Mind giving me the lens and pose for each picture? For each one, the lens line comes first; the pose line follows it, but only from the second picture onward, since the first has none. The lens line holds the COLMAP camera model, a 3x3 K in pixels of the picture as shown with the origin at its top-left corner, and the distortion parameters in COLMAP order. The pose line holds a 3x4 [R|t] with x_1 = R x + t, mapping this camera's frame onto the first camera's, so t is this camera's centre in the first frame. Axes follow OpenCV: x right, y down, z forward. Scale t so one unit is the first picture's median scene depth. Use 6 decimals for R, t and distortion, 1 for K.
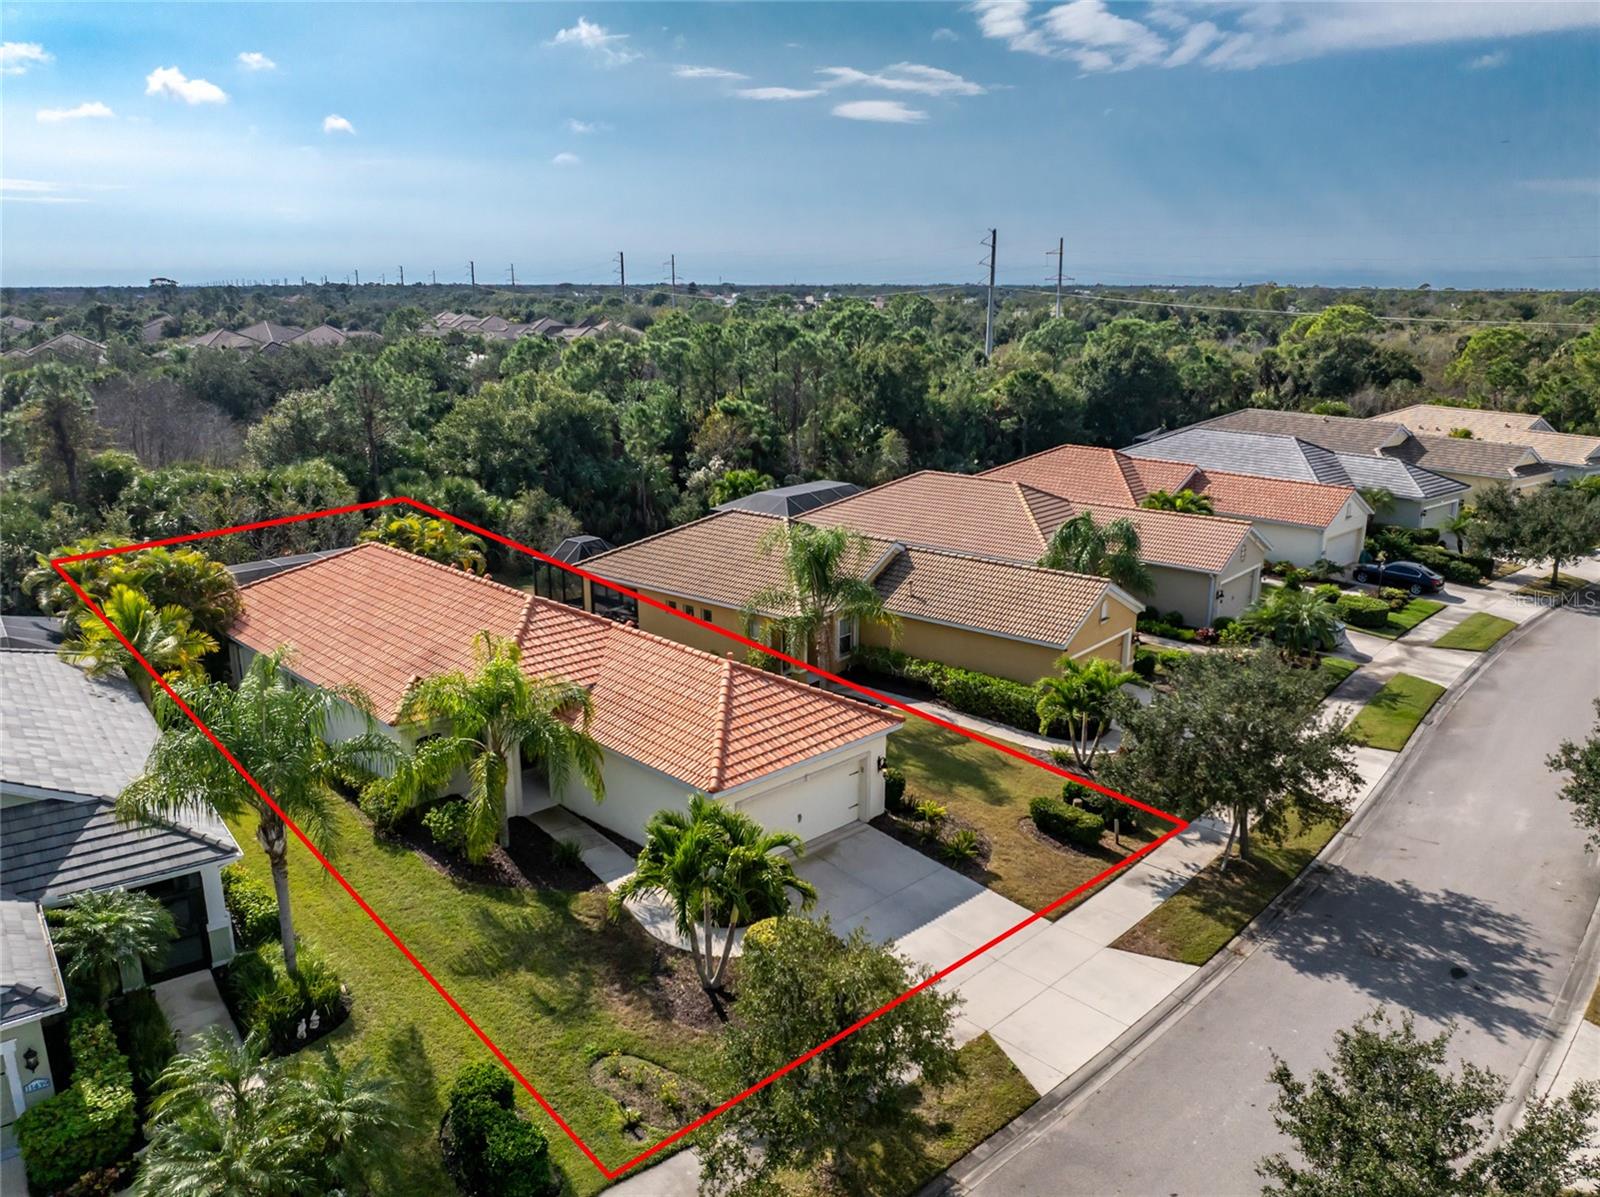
lens RADIAL K [[1179.0, 0, 822.4], [0, 1179.0, 640.2], [0, 0, 1]] dist [-0.014775, 0.002392]
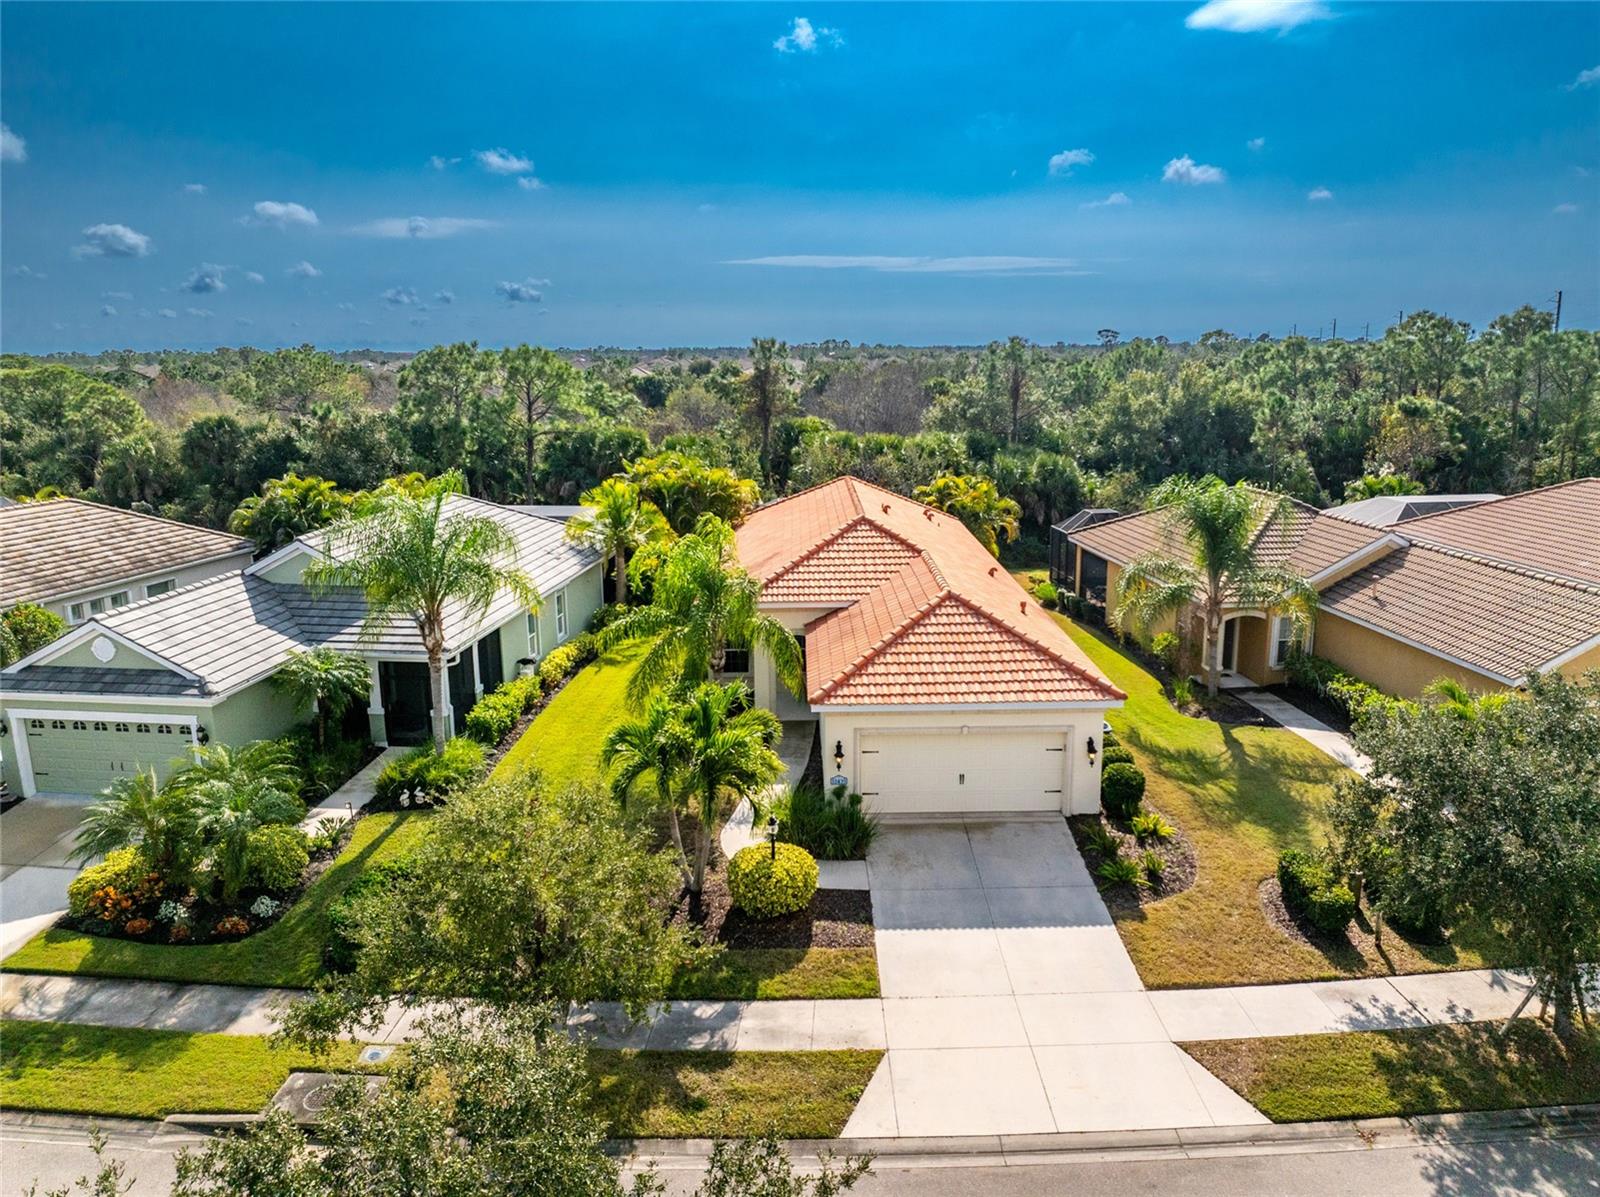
lens RADIAL K [[1147.9, 0, 801.4], [0, 1147.9, 601.8], [0, 0, 1]] dist [-0.038056, -0.001145]
pose [[0.713970, 0.144622, -0.685078, 0.438080], [-0.191818, 0.981404, 0.007270, 0.042225], [0.673389, 0.126220, 0.728434, 0.304694]]
